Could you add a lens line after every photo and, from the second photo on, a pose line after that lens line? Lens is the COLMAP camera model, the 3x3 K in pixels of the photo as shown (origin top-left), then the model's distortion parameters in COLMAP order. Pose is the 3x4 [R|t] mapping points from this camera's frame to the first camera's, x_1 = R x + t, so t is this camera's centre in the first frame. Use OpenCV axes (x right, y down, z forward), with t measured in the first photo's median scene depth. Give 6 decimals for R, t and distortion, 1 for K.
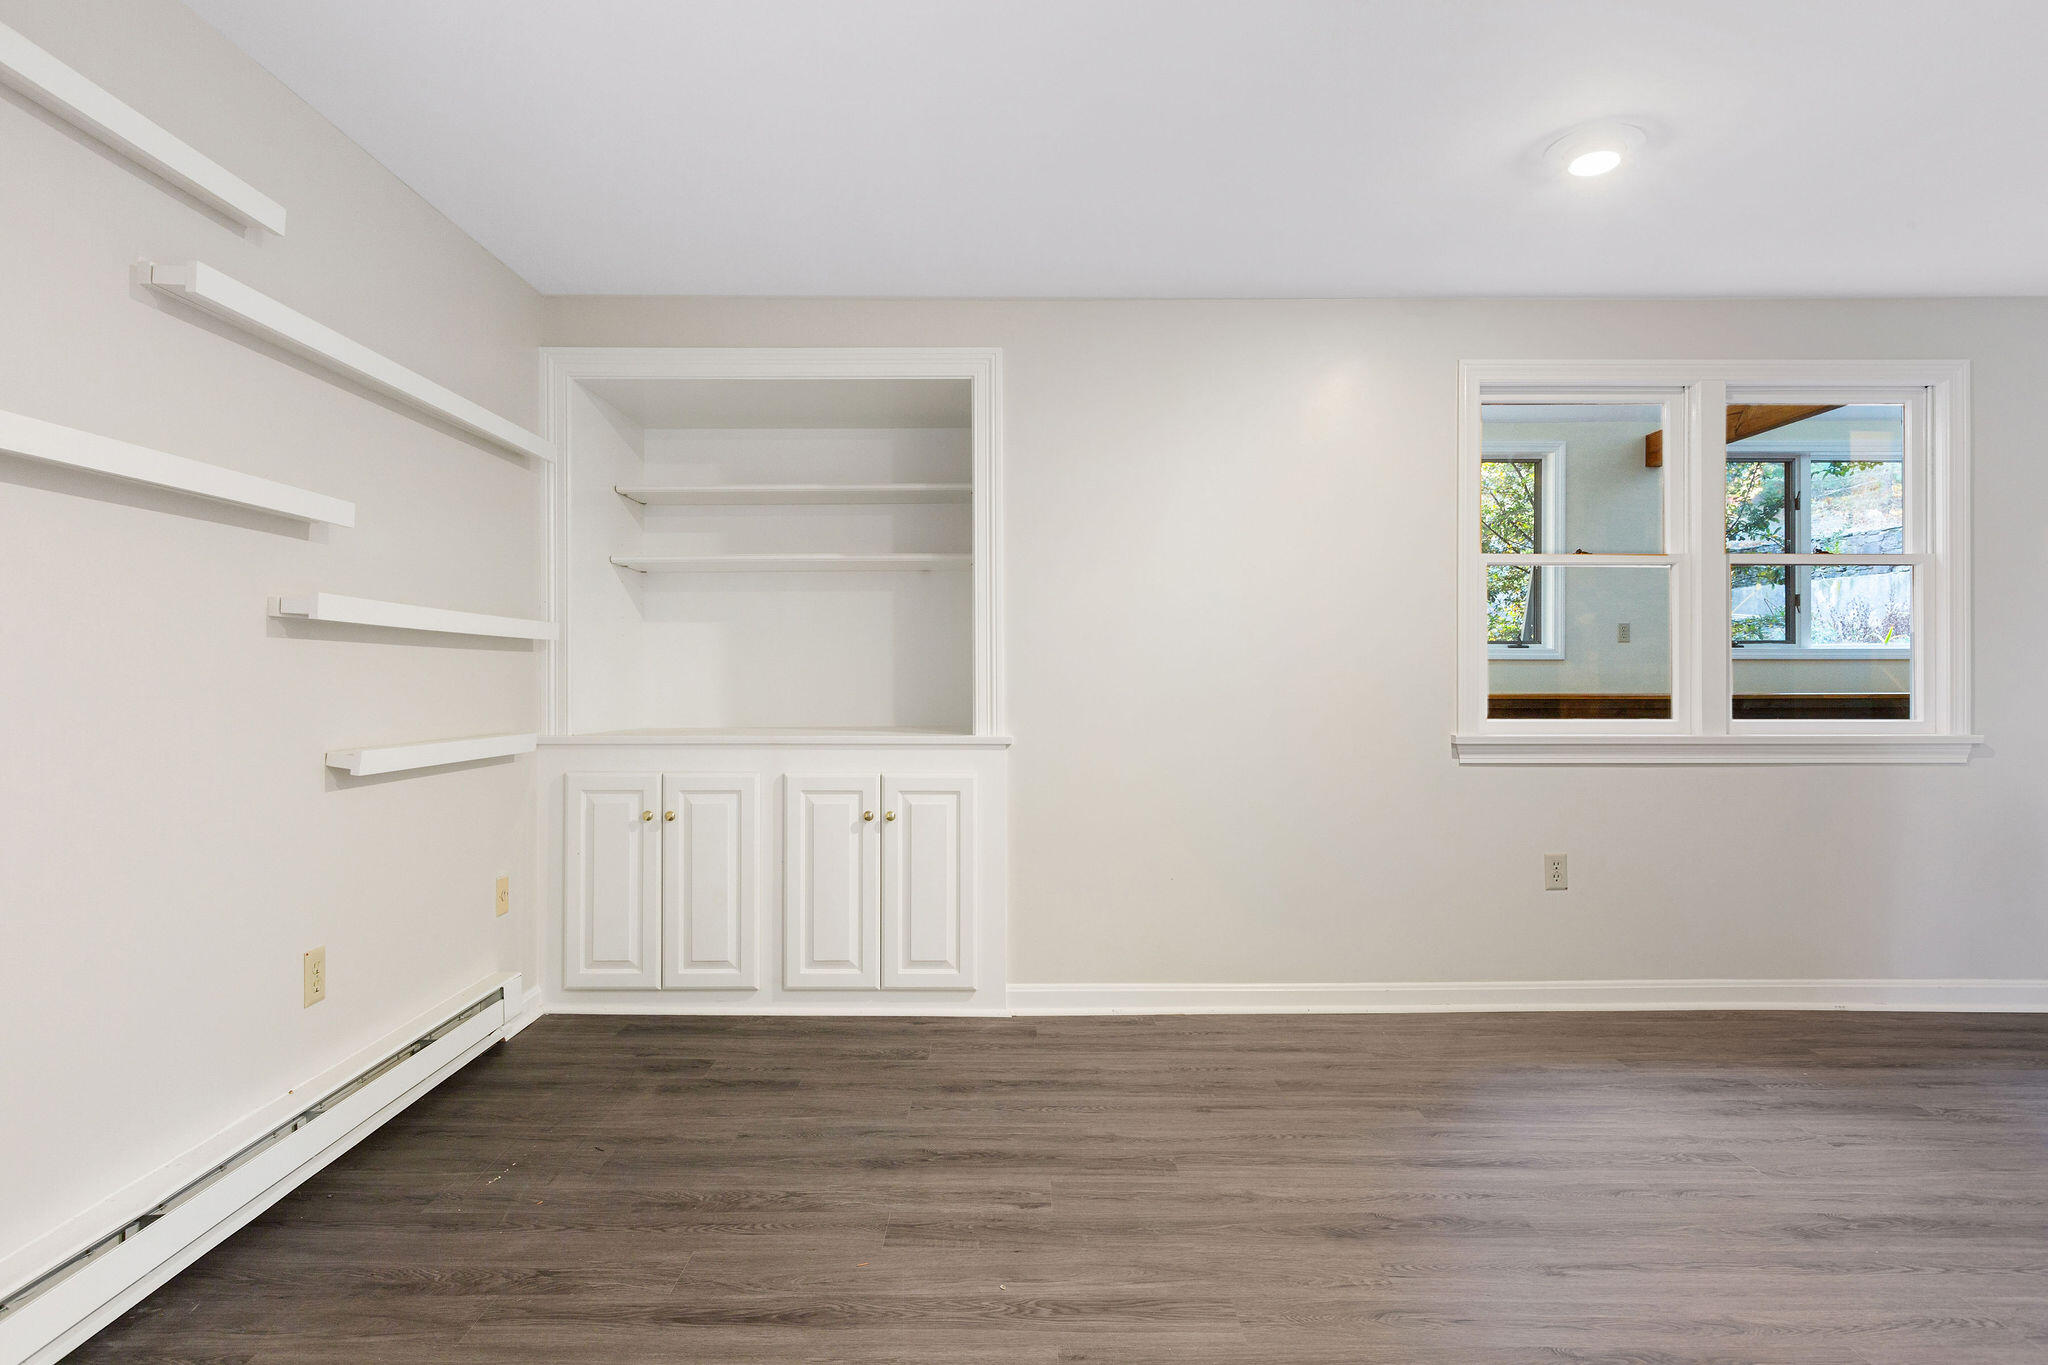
lens RADIAL K [[1137.9, 0, 1024.0], [0, 1137.9, 682.5], [0, 0, 1]] dist [-0.000770, -0.001163]
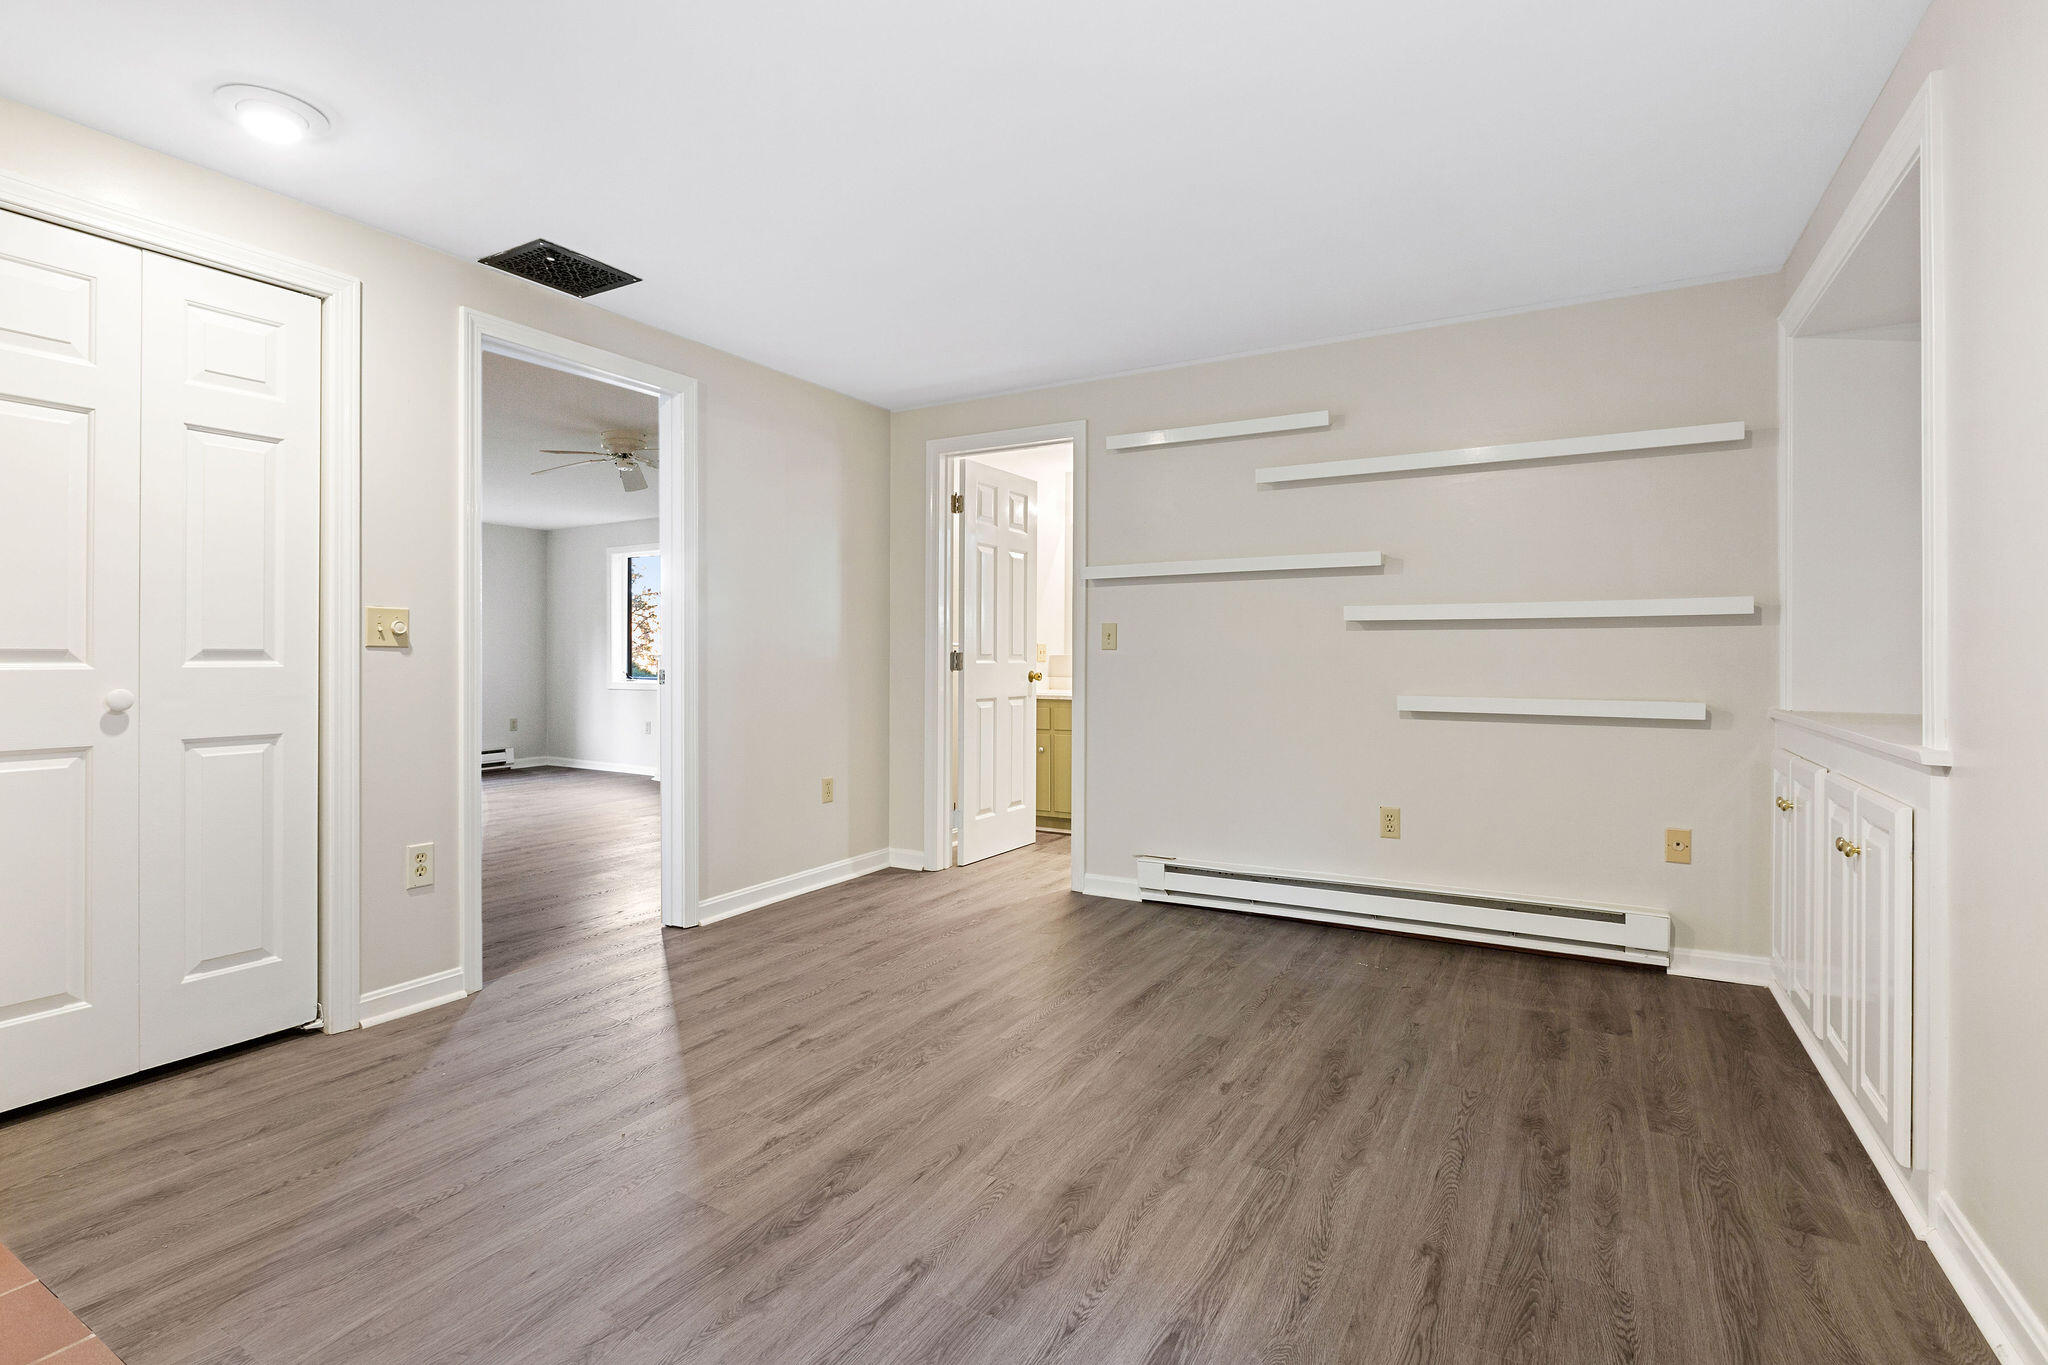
lens RADIAL K [[984.9, 0, 1016.5], [0, 984.9, 675.4], [0, 0, 1]] dist [-0.000766, -0.000992]
pose [[-0.521096, 0.019754, -0.853270, 0.929238], [-0.001946, 0.999702, 0.024333, -0.006986], [0.853496, 0.014341, -0.520902, 1.236567]]
